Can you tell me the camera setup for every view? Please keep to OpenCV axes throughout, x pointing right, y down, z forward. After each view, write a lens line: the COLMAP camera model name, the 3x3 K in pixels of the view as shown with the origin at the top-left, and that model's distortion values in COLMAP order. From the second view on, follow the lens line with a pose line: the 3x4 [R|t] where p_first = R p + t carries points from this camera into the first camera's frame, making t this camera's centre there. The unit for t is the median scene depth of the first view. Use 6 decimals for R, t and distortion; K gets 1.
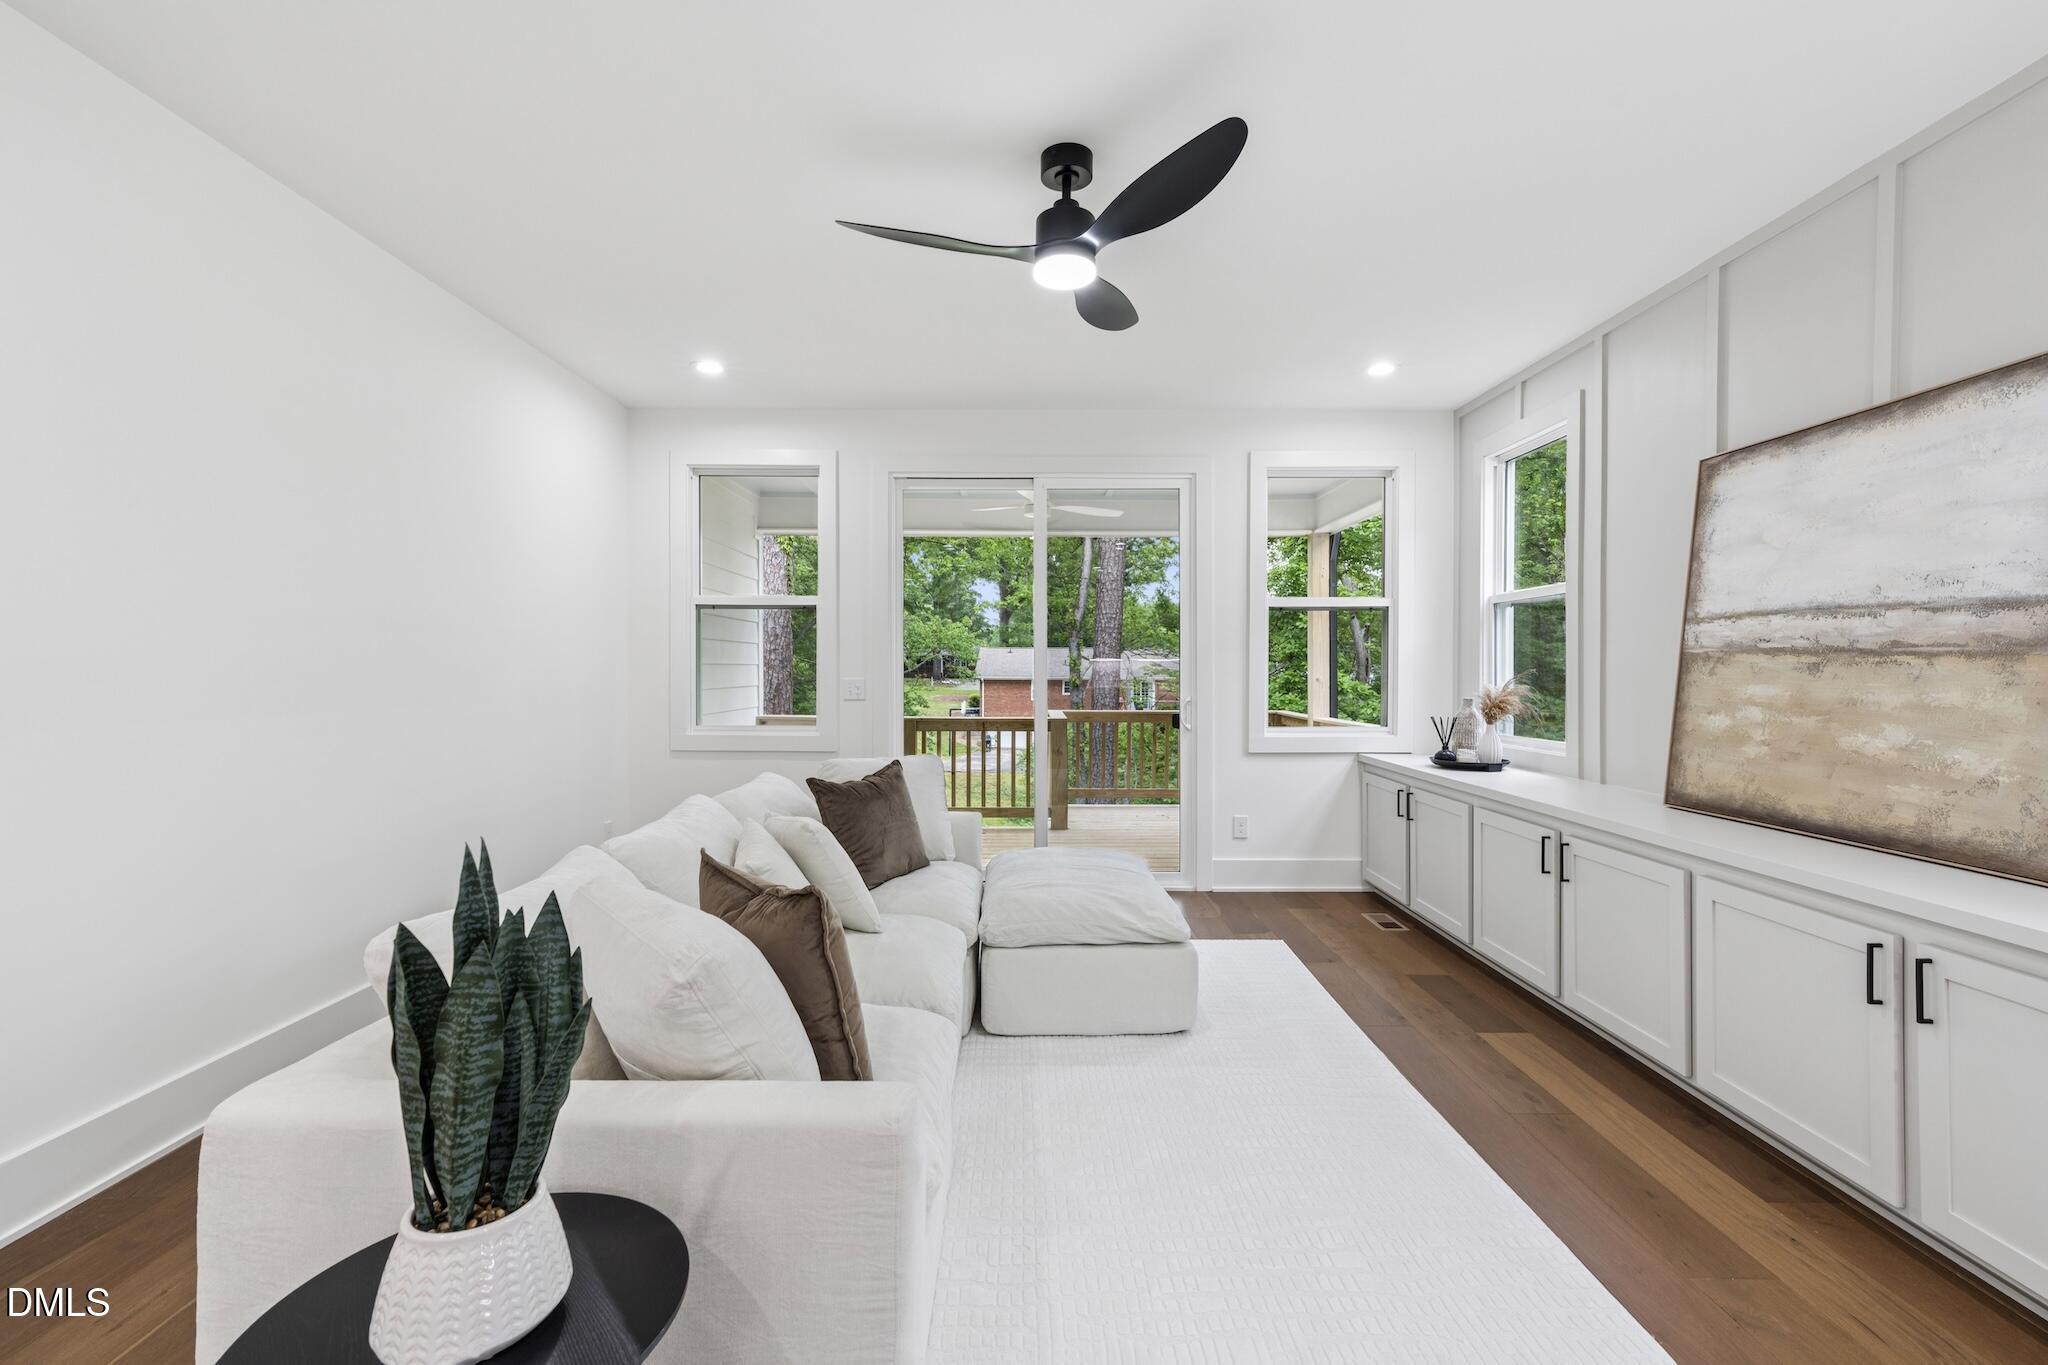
lens RADIAL K [[909.0, 0, 1019.4], [0, 909.0, 676.5], [0, 0, 1]] dist [-0.001090, 0.000641]
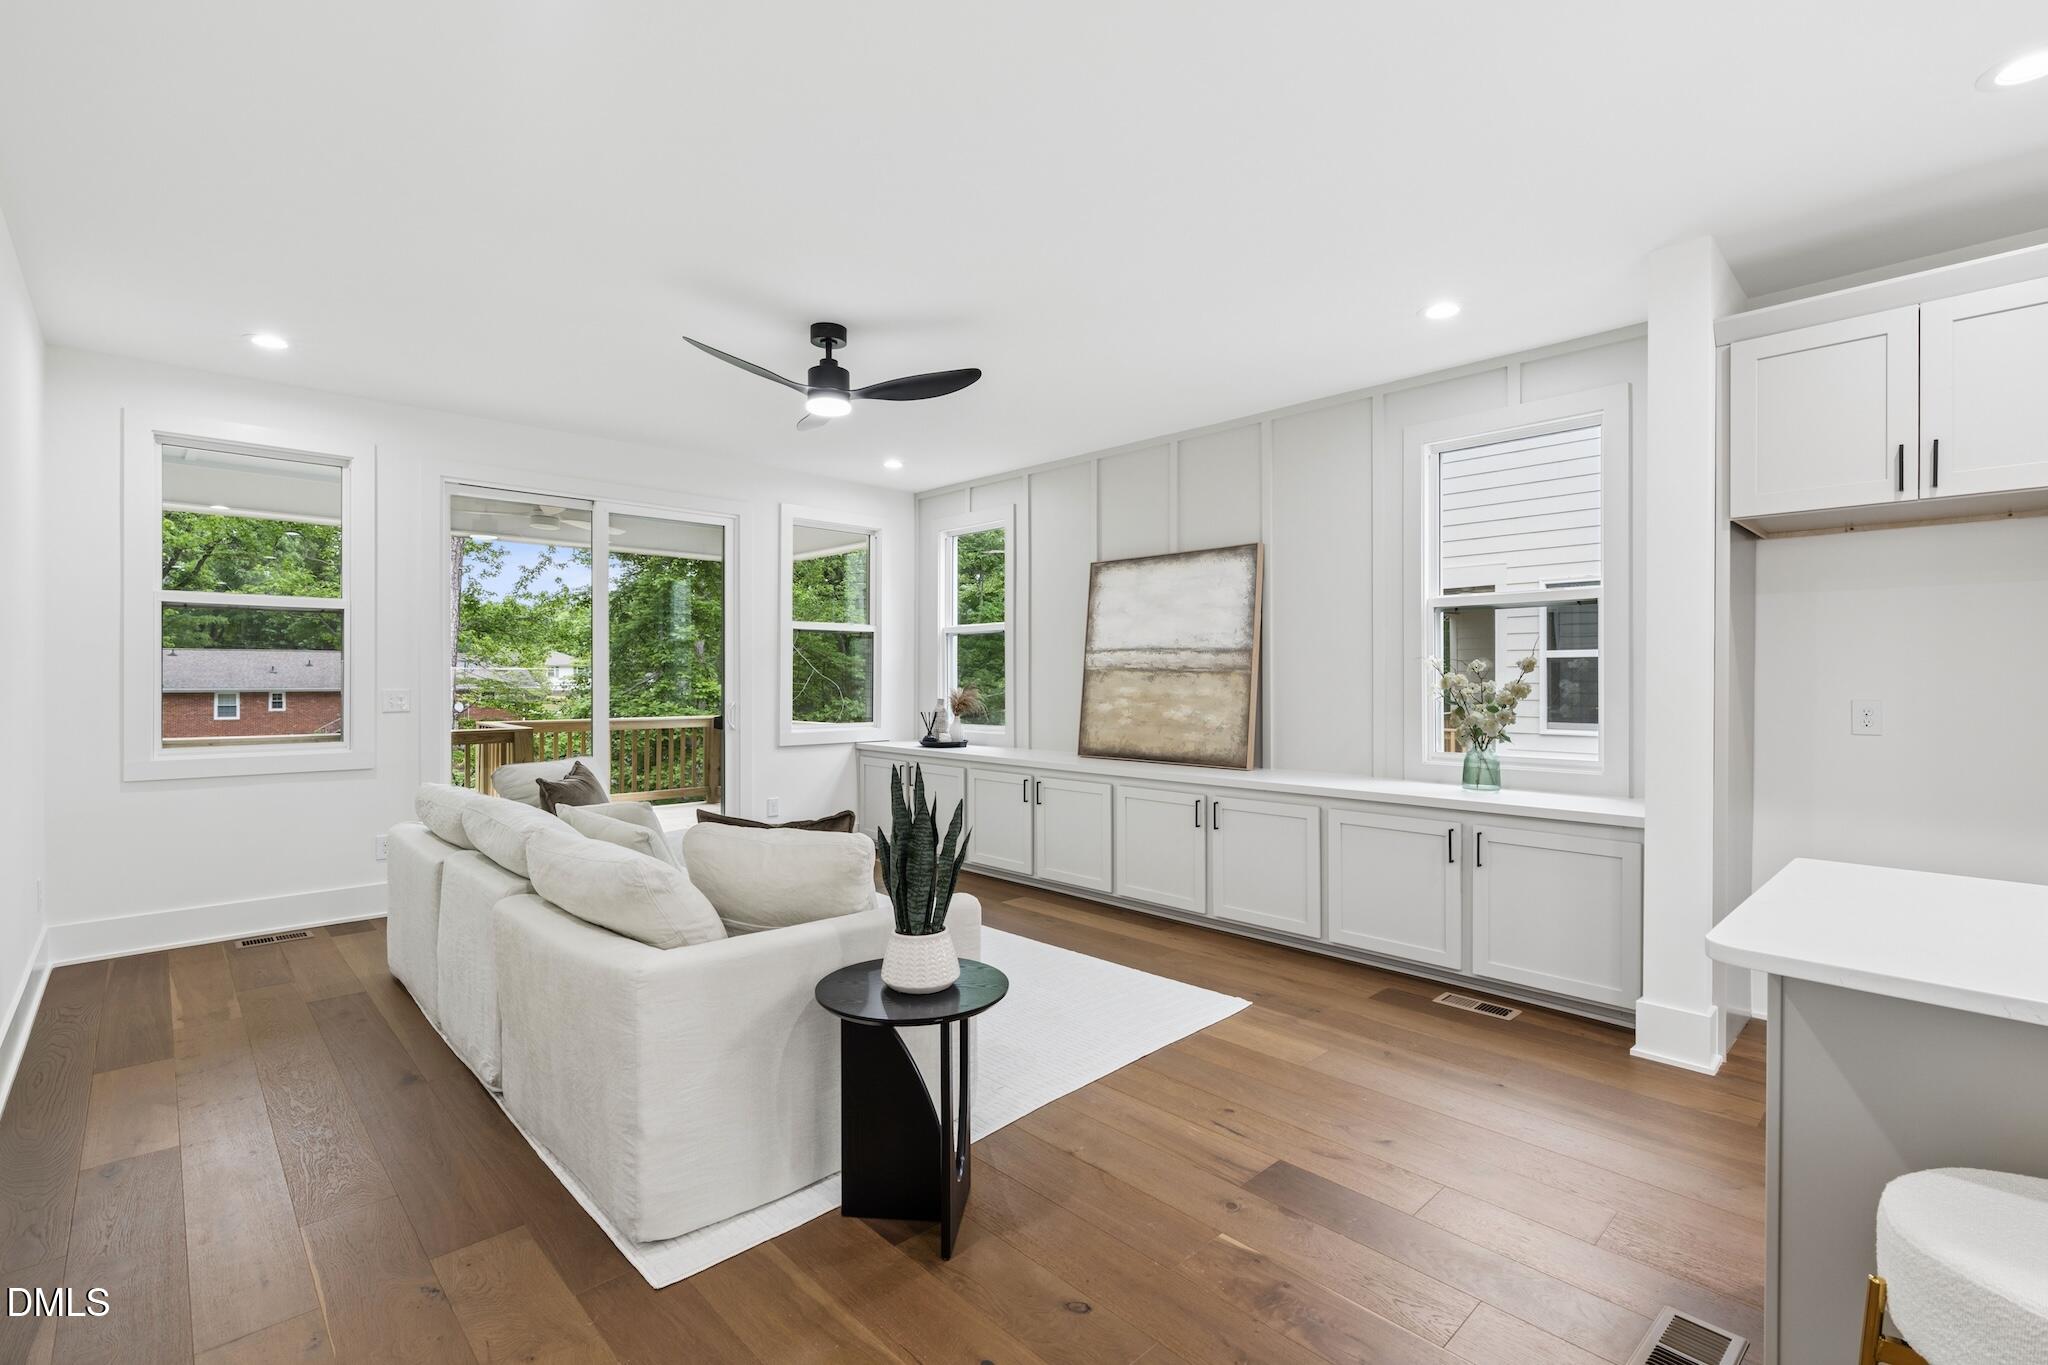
lens RADIAL K [[923.5, 0, 1042.7], [0, 923.5, 675.4], [0, 0, 1]] dist [-0.001621, 0.000378]
pose [[0.711839, 0.001491, 0.702341, -0.613819], [0.006030, 0.999948, -0.008234, -0.000506], [-0.702317, 0.010096, 0.711793, -0.239247]]
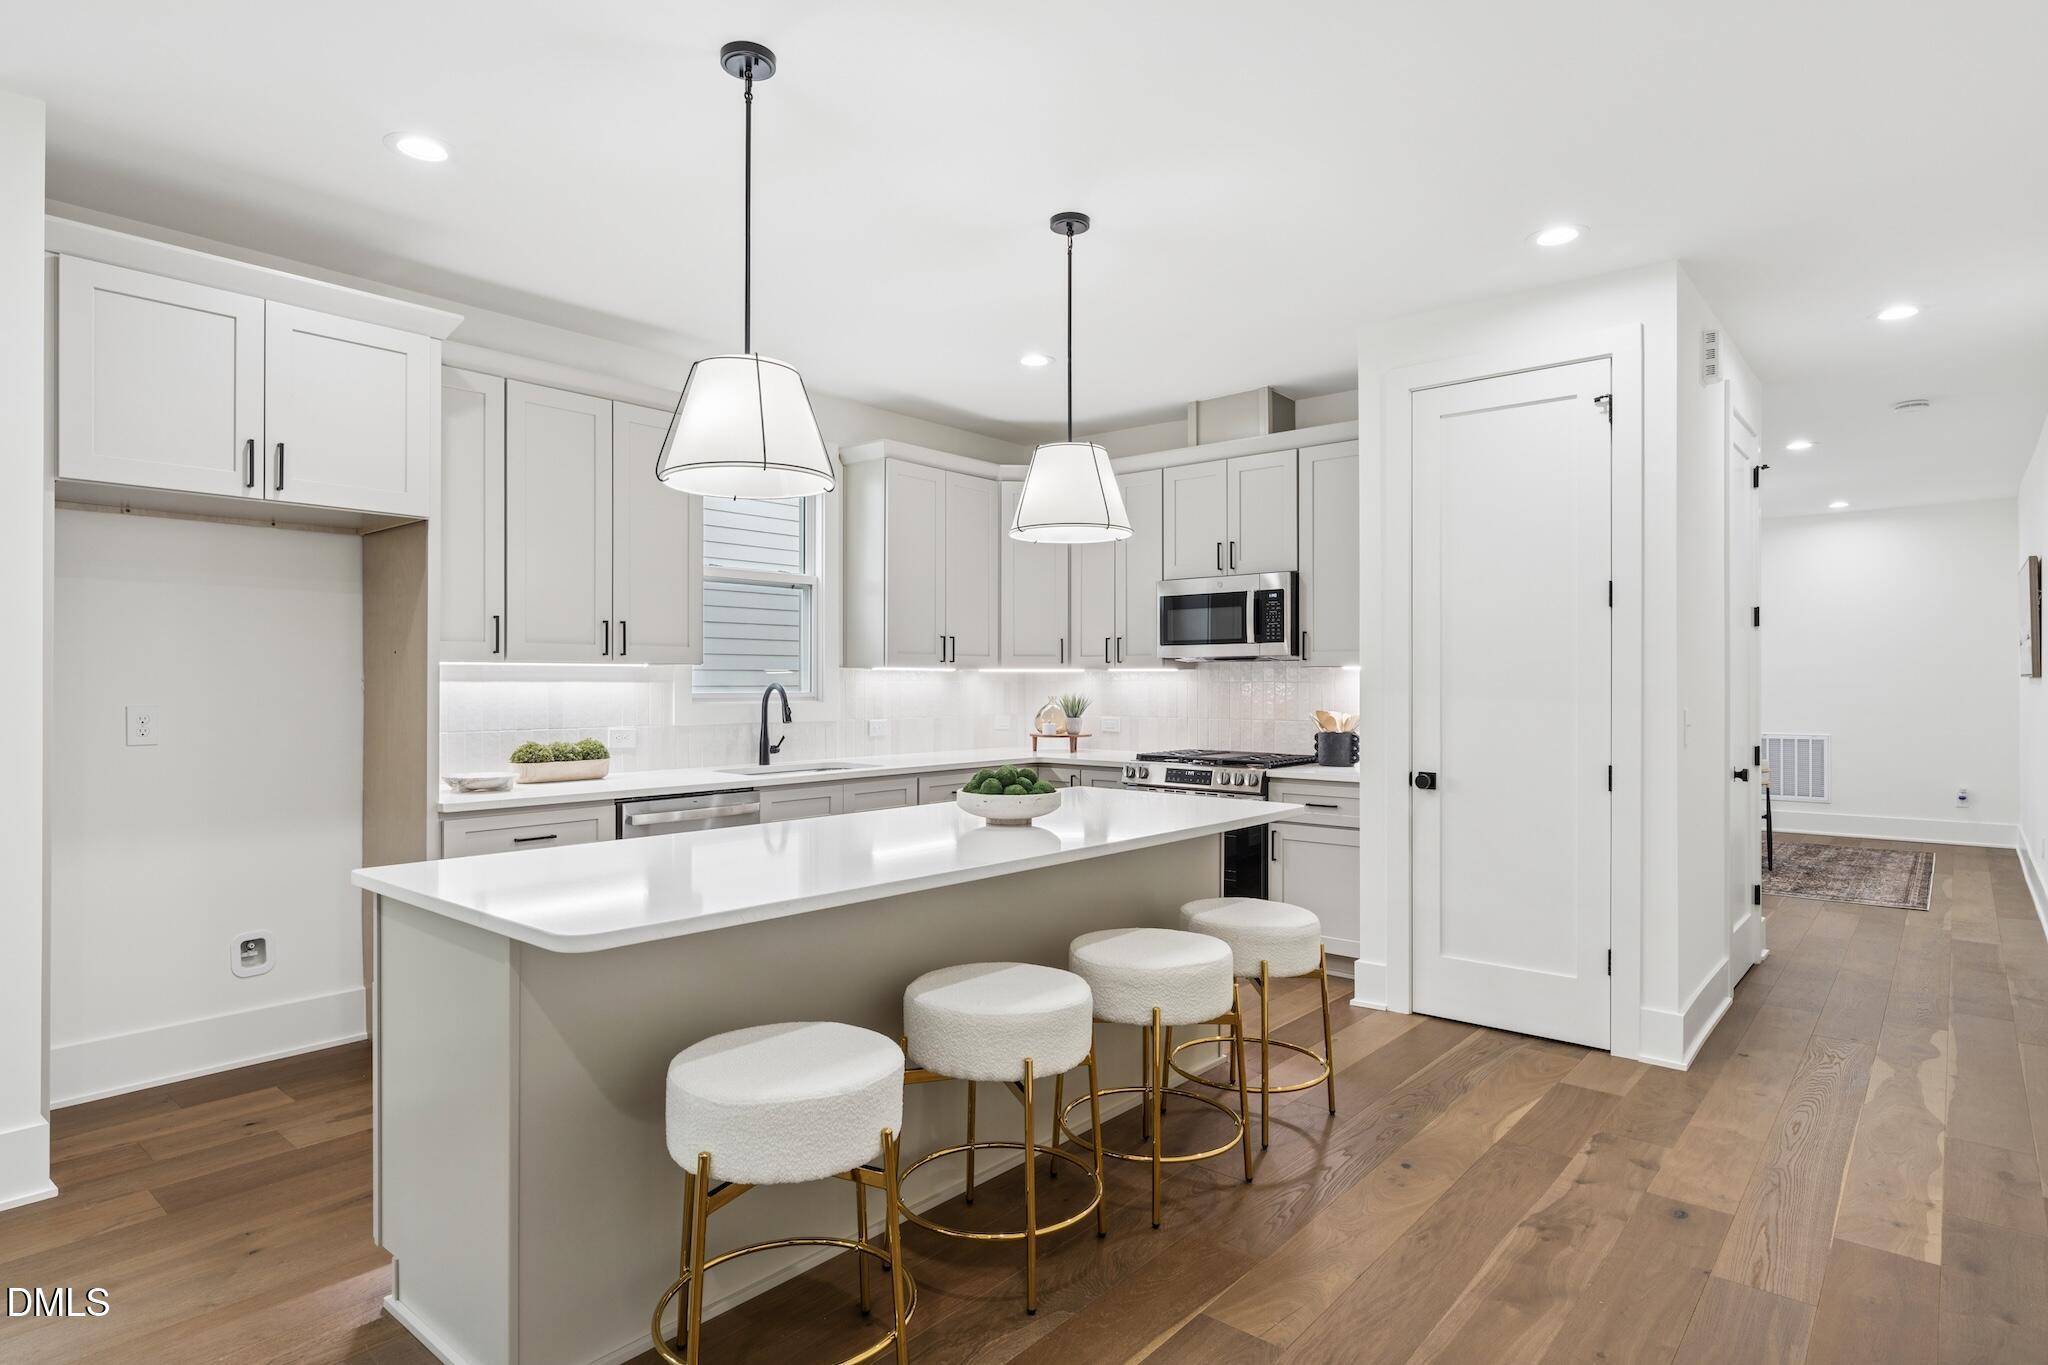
lens RADIAL K [[1087.7, 0, 1024.0], [0, 1087.7, 682.5], [0, 0, 1]] dist [-0.002836, 0.000666]
pose [[-0.766519, -0.002547, 0.642216, -0.599064], [0.002655, 0.999971, 0.007134, -0.004823], [-0.642216, 0.007173, -0.766490, 0.112965]]
